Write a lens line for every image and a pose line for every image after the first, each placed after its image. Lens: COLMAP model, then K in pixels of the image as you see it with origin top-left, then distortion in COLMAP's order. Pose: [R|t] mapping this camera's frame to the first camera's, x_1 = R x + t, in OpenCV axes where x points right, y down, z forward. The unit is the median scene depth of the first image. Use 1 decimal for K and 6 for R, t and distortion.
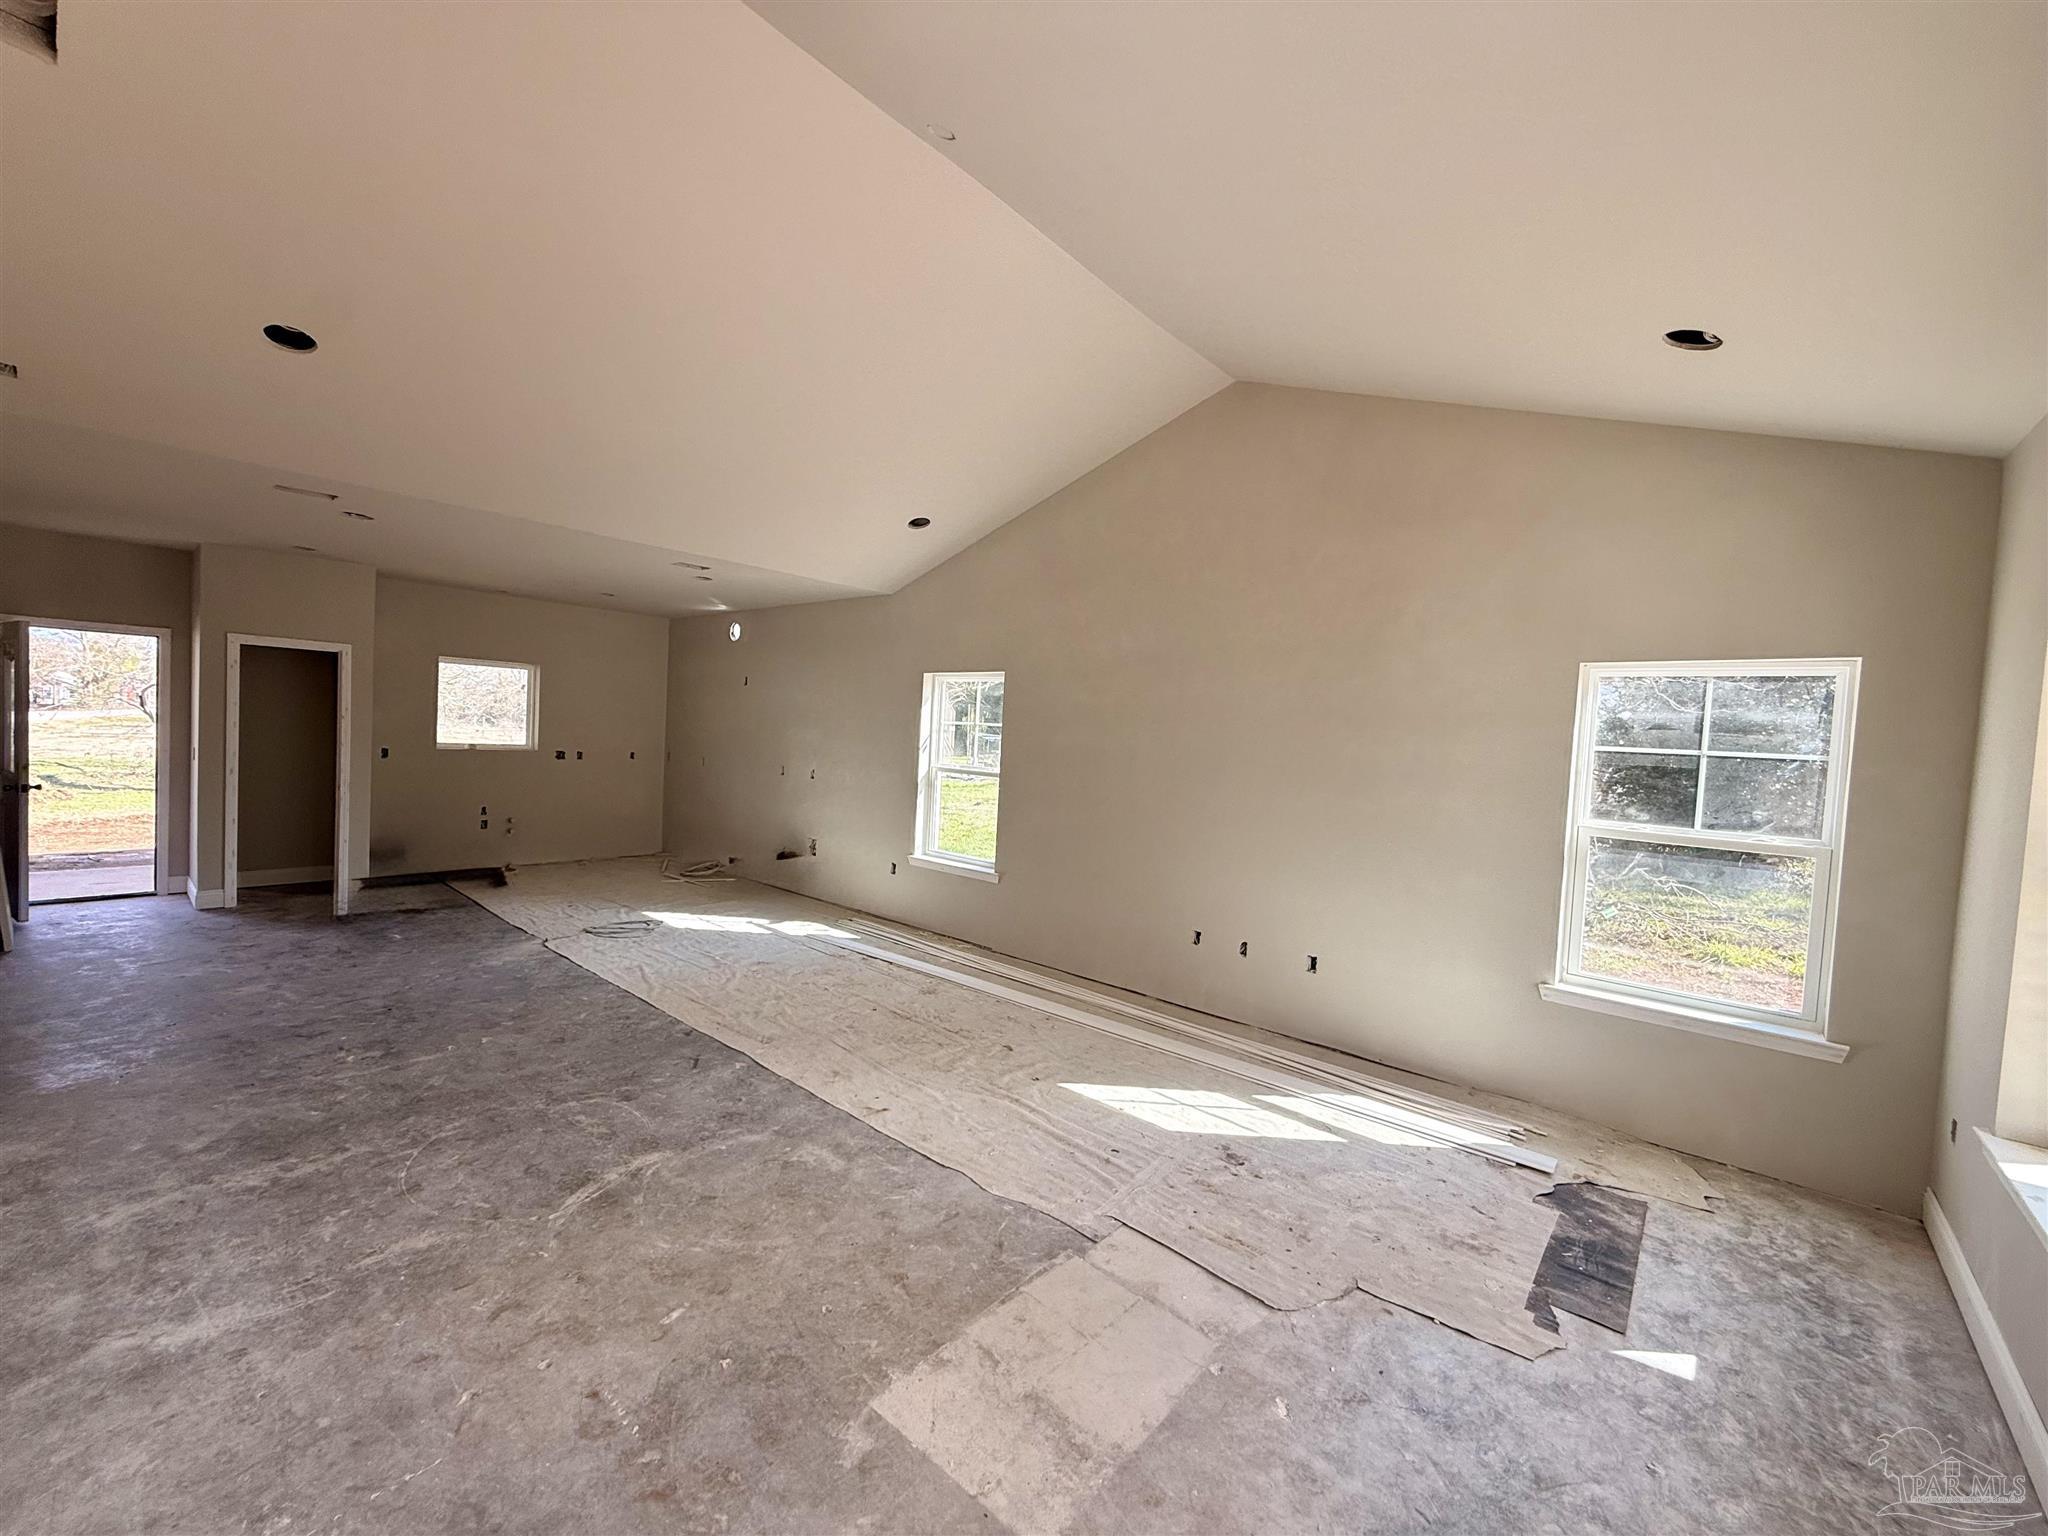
lens RADIAL K [[818.7, 0, 1015.7], [0, 818.7, 768.2], [0, 0, 1]] dist [-0.000220, -0.000137]
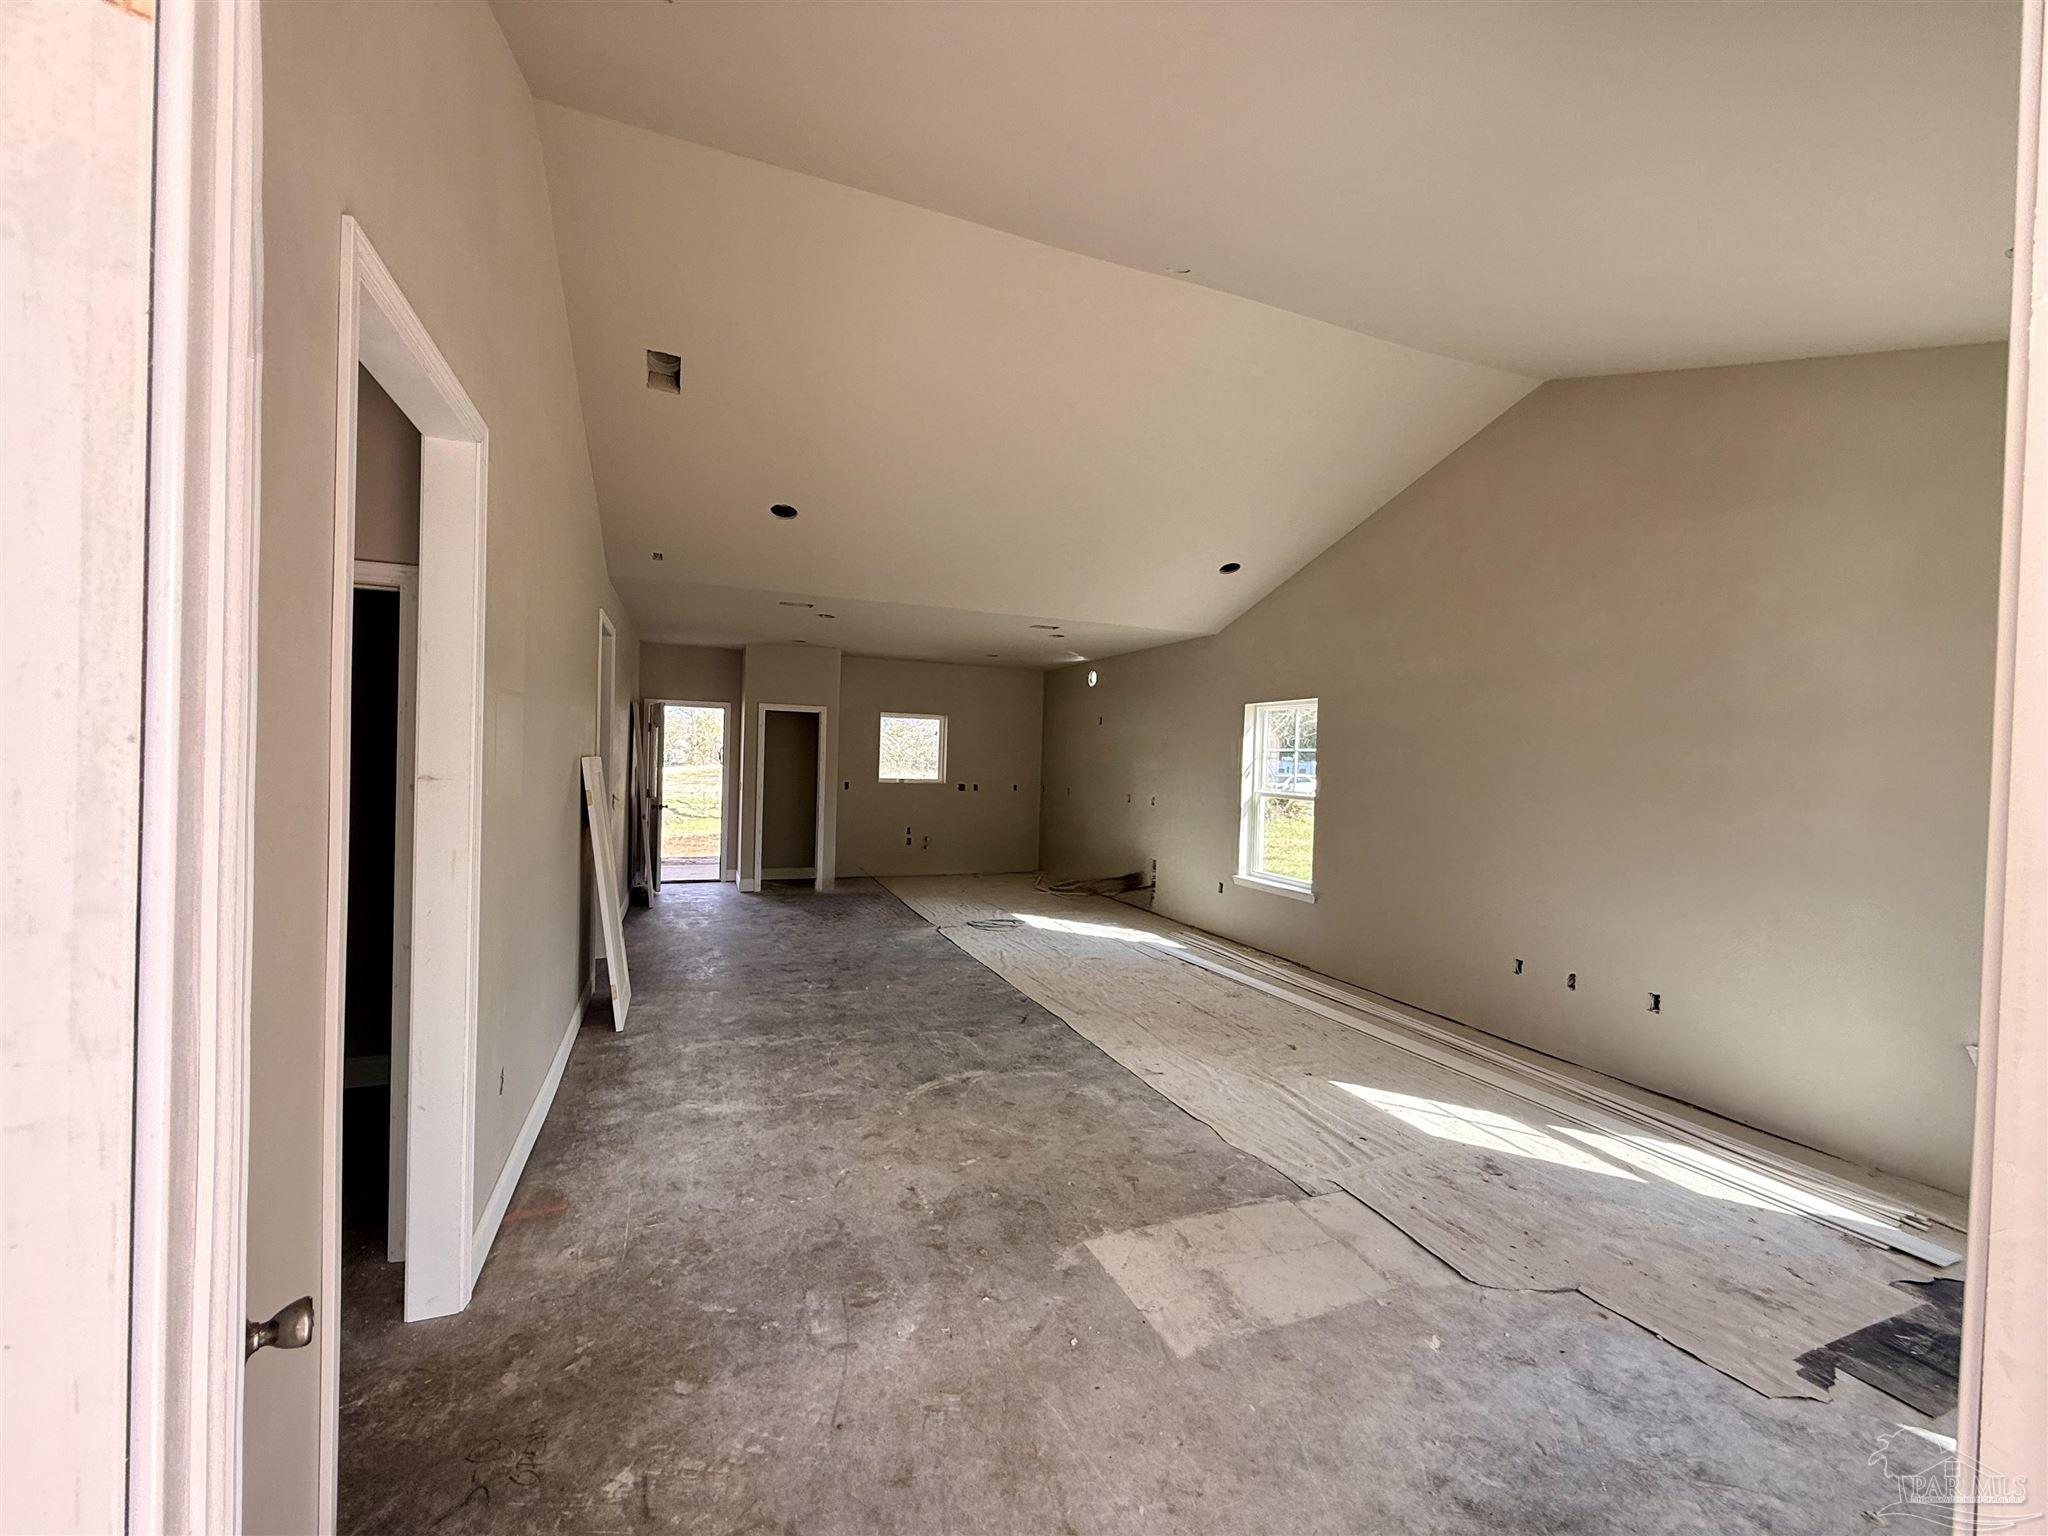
lens RADIAL K [[818.7, 0, 1015.7], [0, 818.7, 768.2], [0, 0, 1]] dist [-0.000220, -0.000137]
pose [[0.890184, -0.019273, -0.455194, 0.209286], [-0.003358, 0.998800, -0.048856, 0.040277], [0.455590, 0.045019, 0.889051, -0.167791]]
